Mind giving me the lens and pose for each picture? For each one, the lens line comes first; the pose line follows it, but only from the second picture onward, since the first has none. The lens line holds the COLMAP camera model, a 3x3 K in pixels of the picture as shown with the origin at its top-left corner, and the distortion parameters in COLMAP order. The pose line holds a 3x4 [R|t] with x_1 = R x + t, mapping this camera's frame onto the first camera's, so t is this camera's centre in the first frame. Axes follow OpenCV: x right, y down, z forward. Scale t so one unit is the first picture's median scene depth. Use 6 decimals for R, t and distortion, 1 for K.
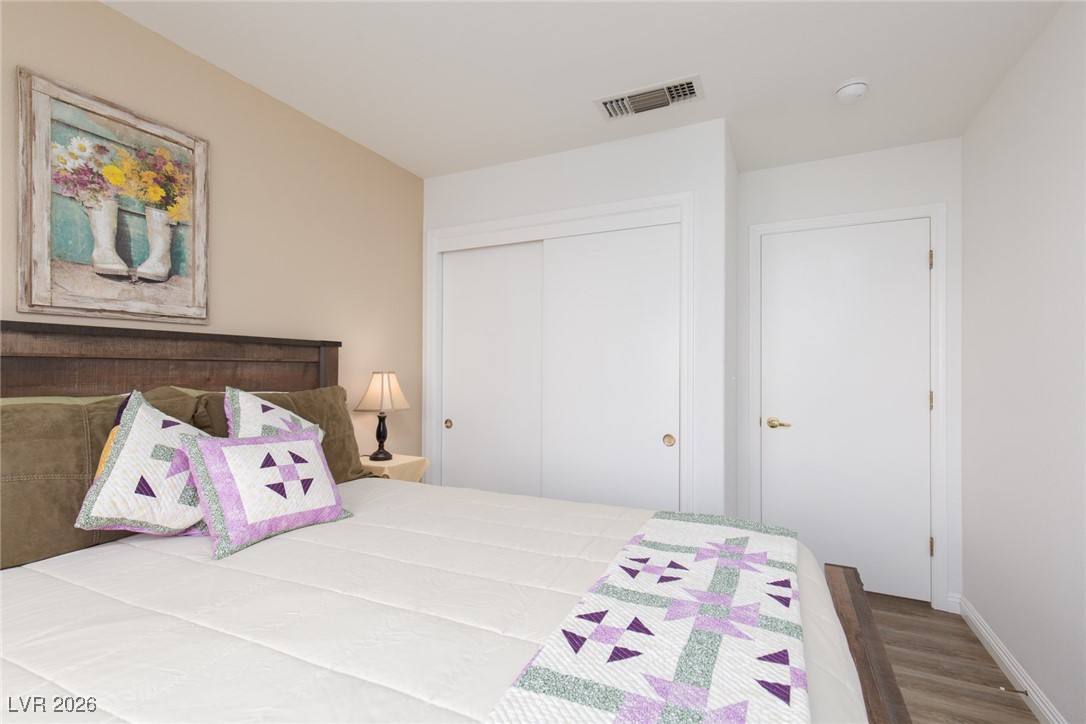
lens RADIAL K [[495.2, 0, 546.4], [0, 495.2, 366.3], [0, 0, 1]] dist [0.009814, -0.001920]
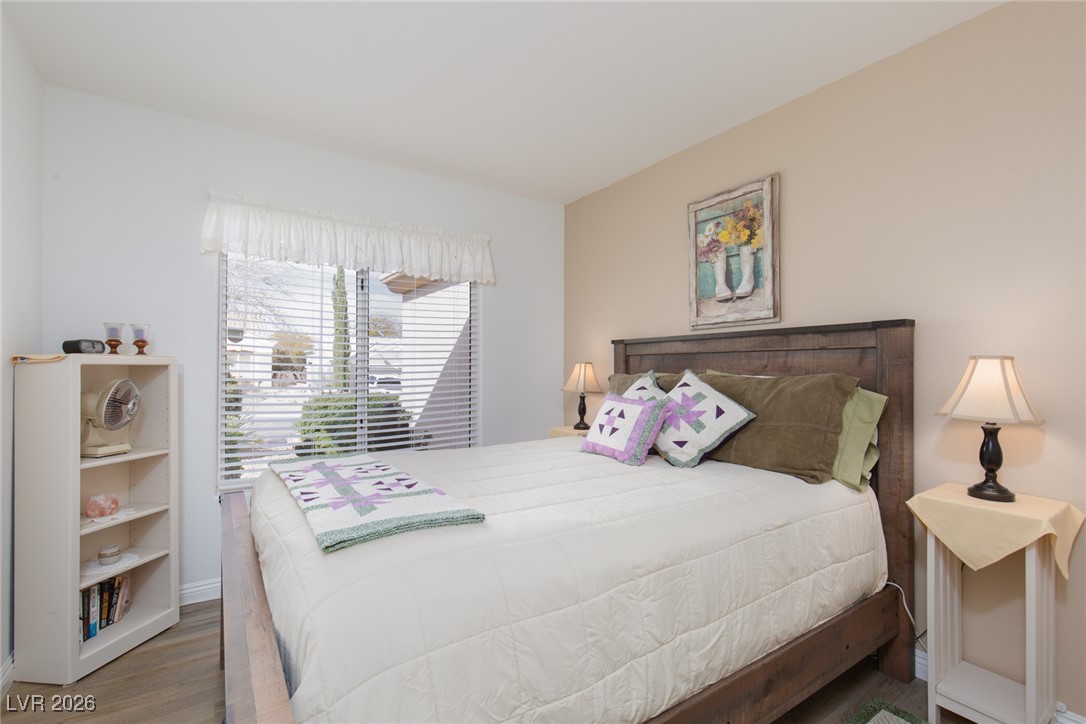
lens RADIAL K [[495.2, 0, 544.2], [0, 495.2, 366.1], [0, 0, 1]] dist [0.009814, -0.001920]
pose [[-0.511926, -0.010240, -0.858968, 0.726383], [0.000870, 0.999922, -0.012439, 0.044201], [0.859029, -0.007115, -0.511878, 1.236514]]
